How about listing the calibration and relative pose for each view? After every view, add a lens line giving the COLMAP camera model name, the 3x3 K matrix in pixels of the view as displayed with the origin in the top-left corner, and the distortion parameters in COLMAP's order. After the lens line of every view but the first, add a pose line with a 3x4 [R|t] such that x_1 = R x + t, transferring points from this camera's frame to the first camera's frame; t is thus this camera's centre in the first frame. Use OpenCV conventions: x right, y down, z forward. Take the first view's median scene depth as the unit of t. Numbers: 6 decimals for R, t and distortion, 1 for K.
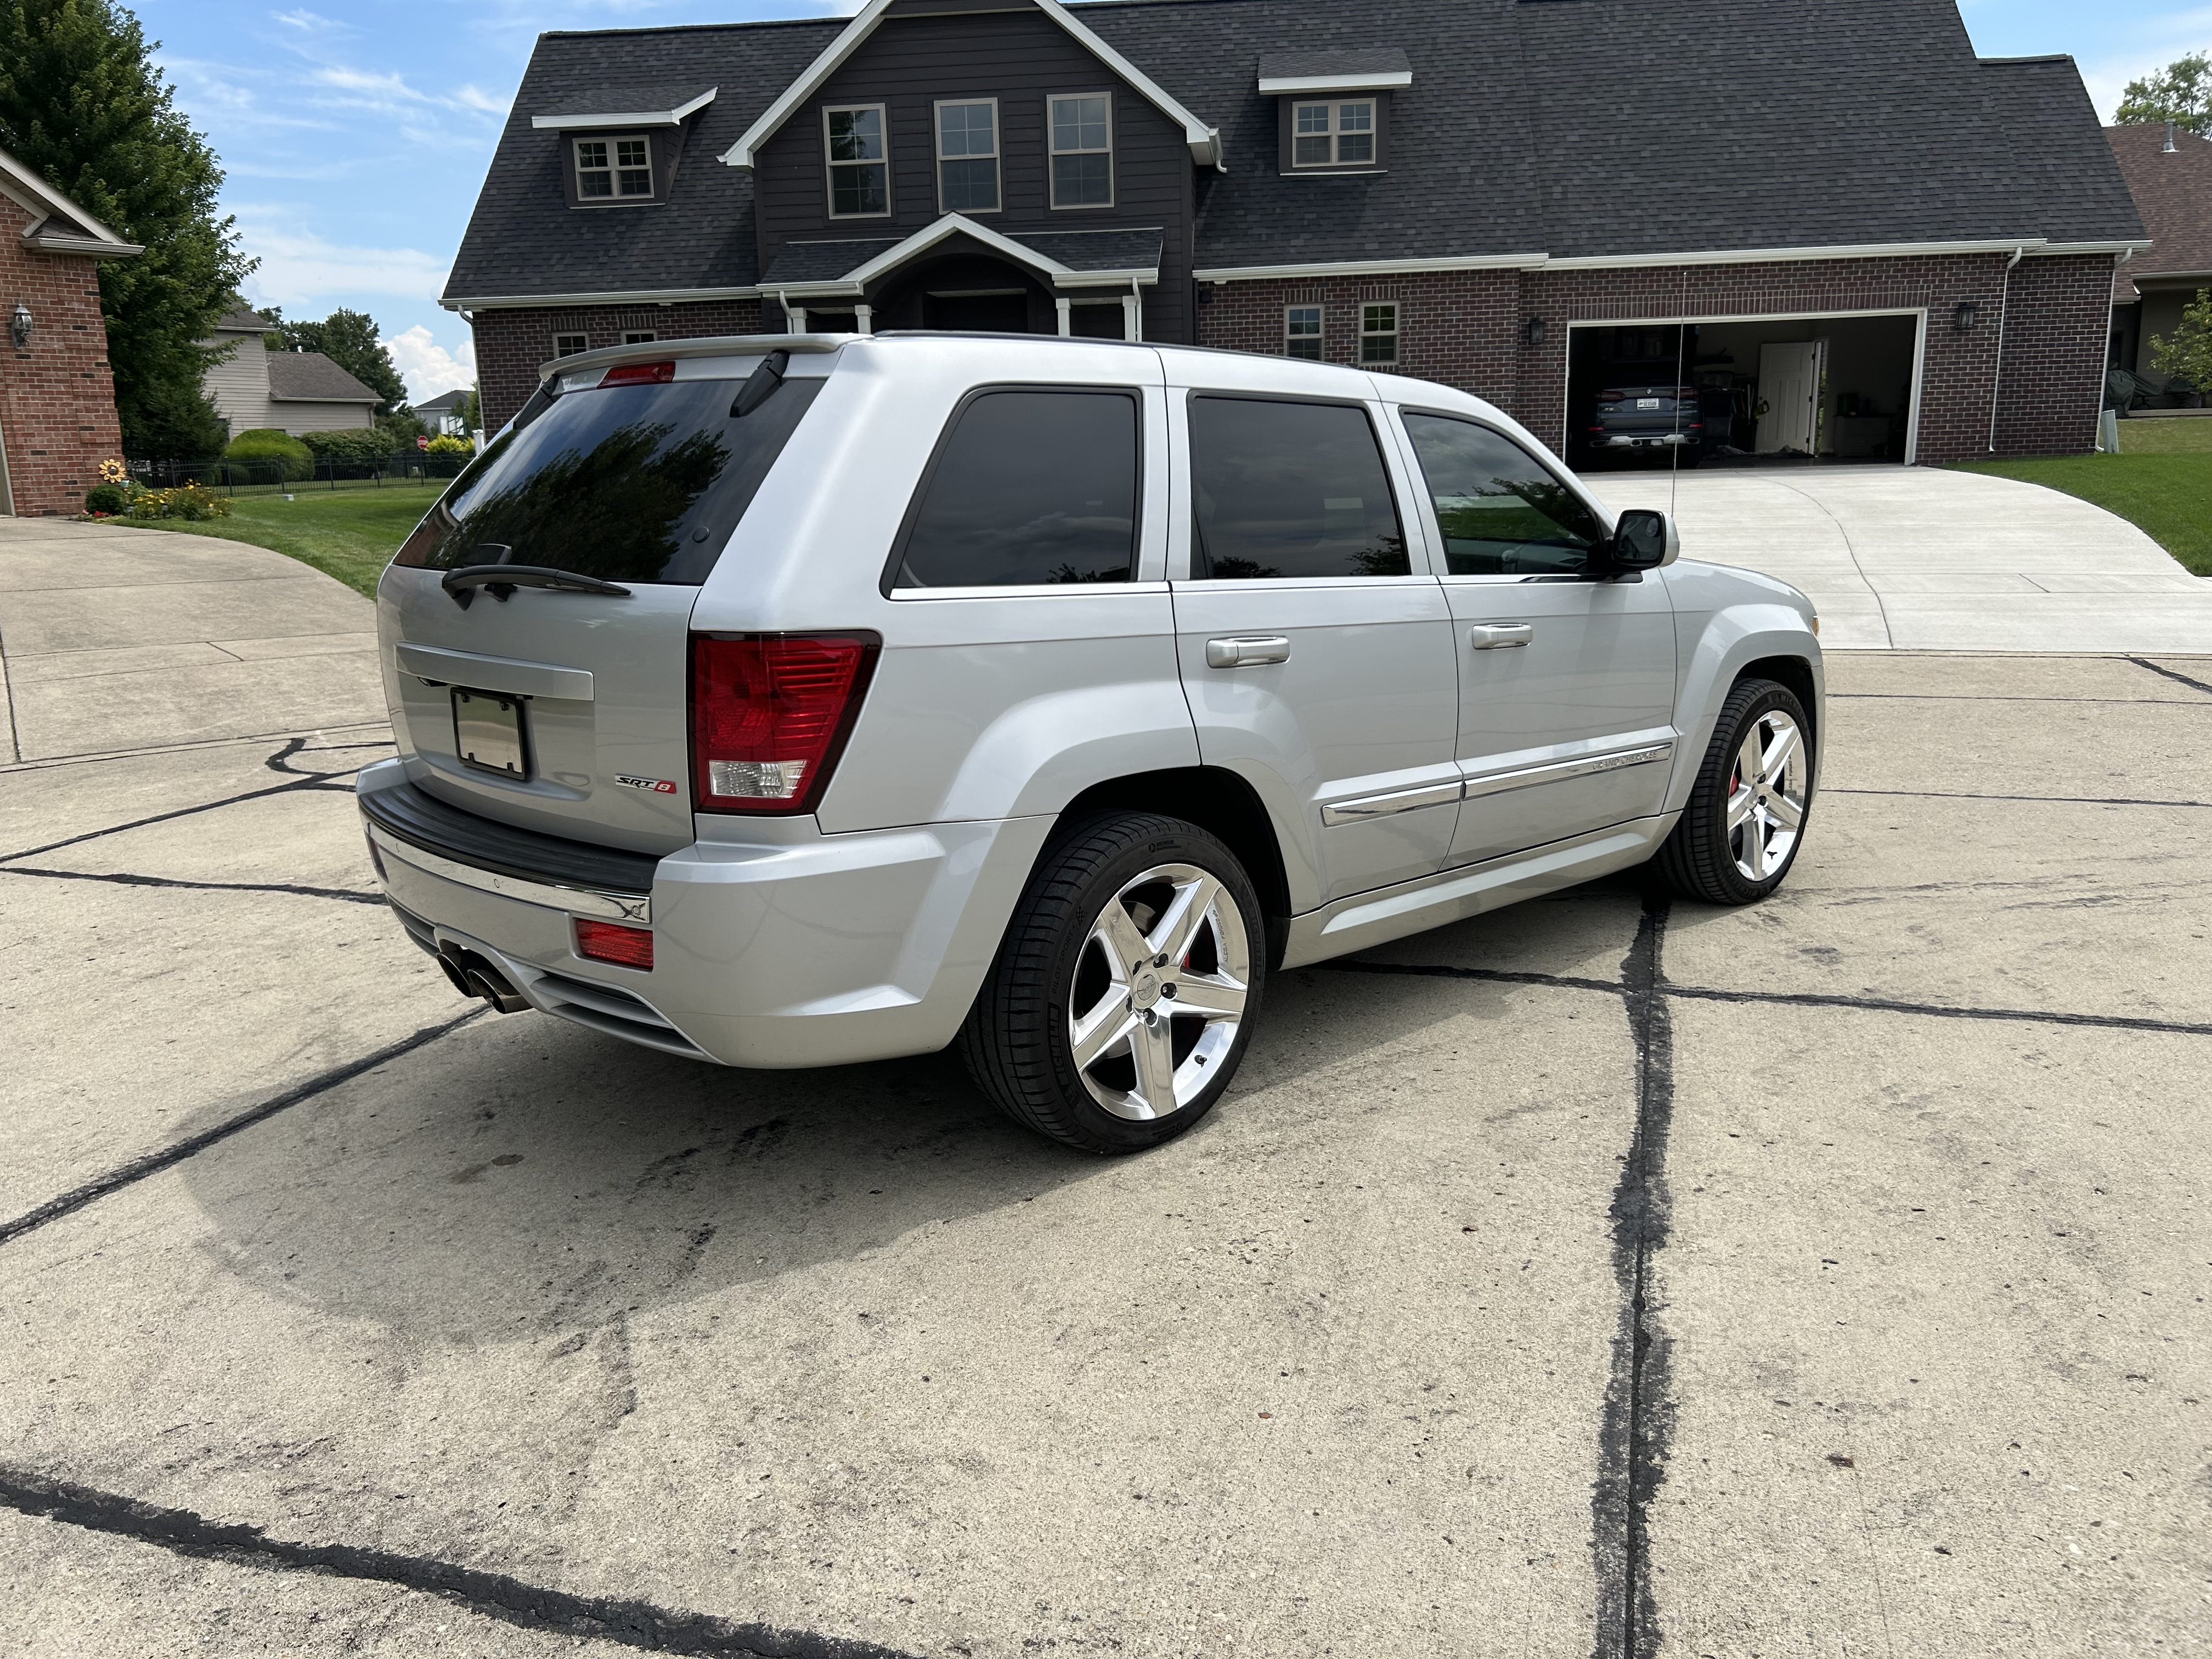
lens RADIAL K [[1672.9, 0, 1108.1], [0, 1672.9, 830.8], [0, 0, 1]] dist [0.031102, -0.030810]
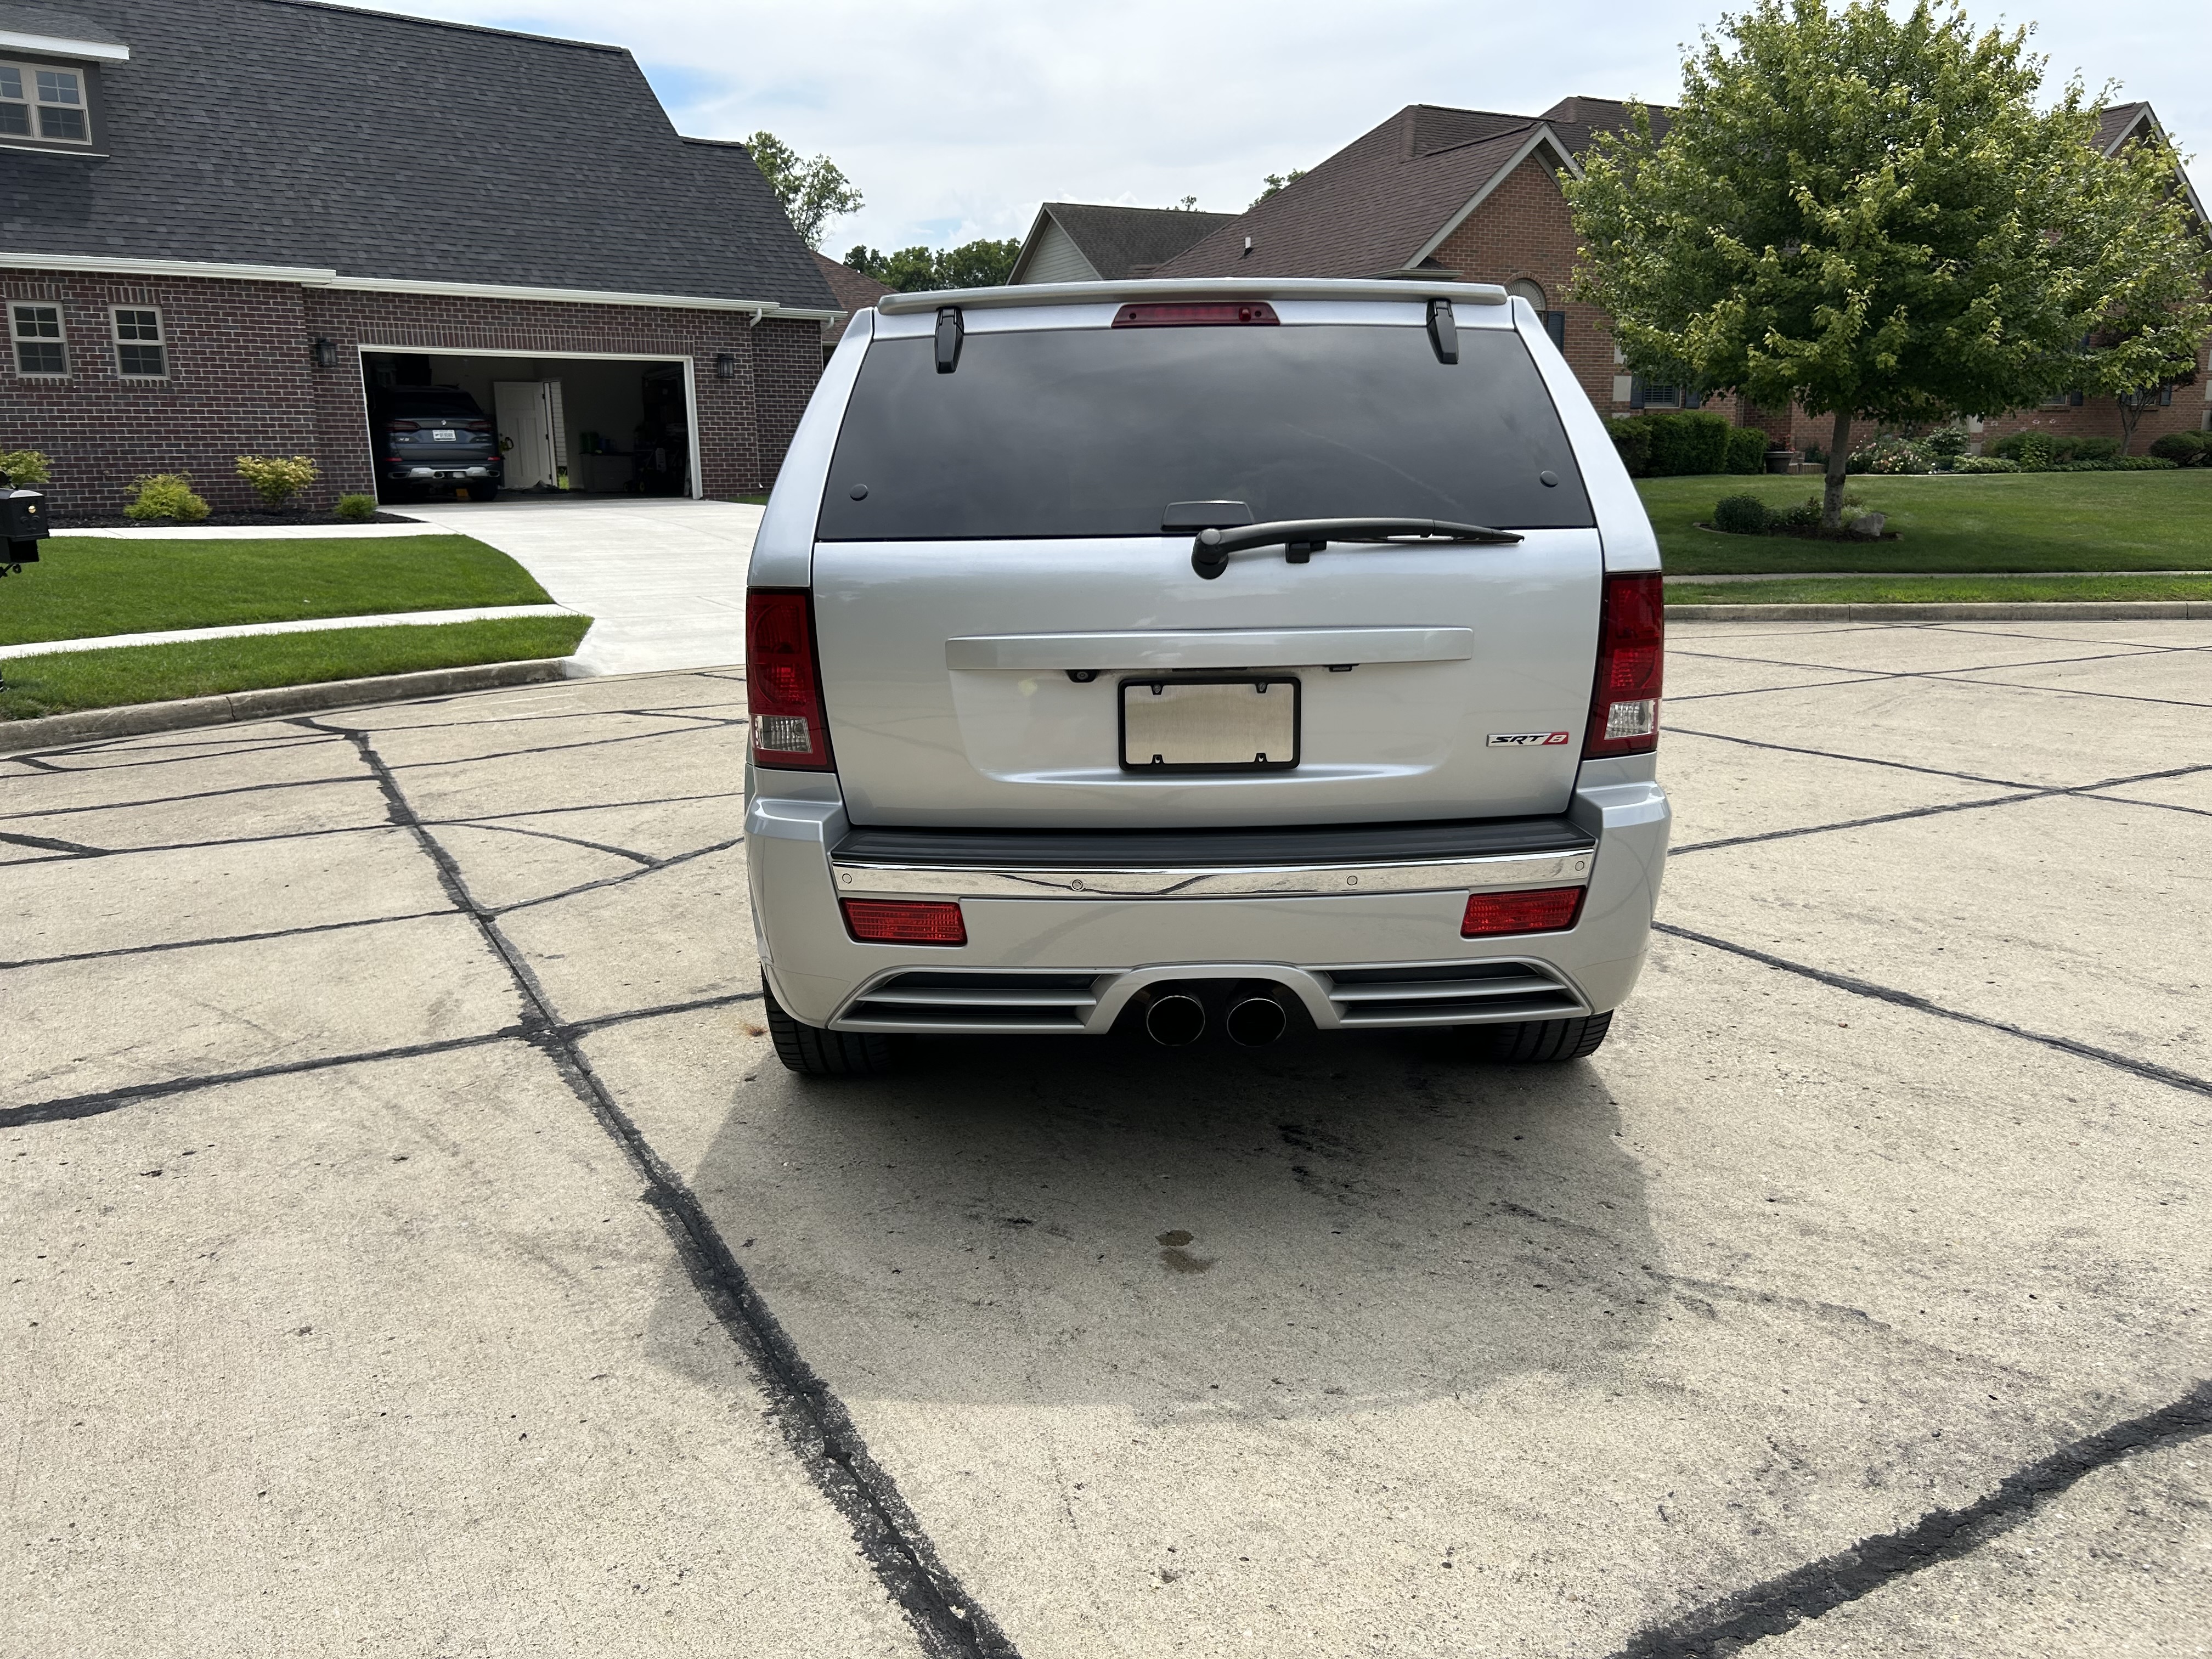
lens RADIAL K [[1672.9, 0, 1105.6], [0, 1672.9, 826.1], [0, 0, 1]] dist [0.031102, -0.030810]
pose [[0.693595, -0.135834, 0.707443, -0.143941], [0.155514, 0.987138, 0.037068, -0.006688], [-0.703379, 0.084307, 0.705798, 0.063600]]
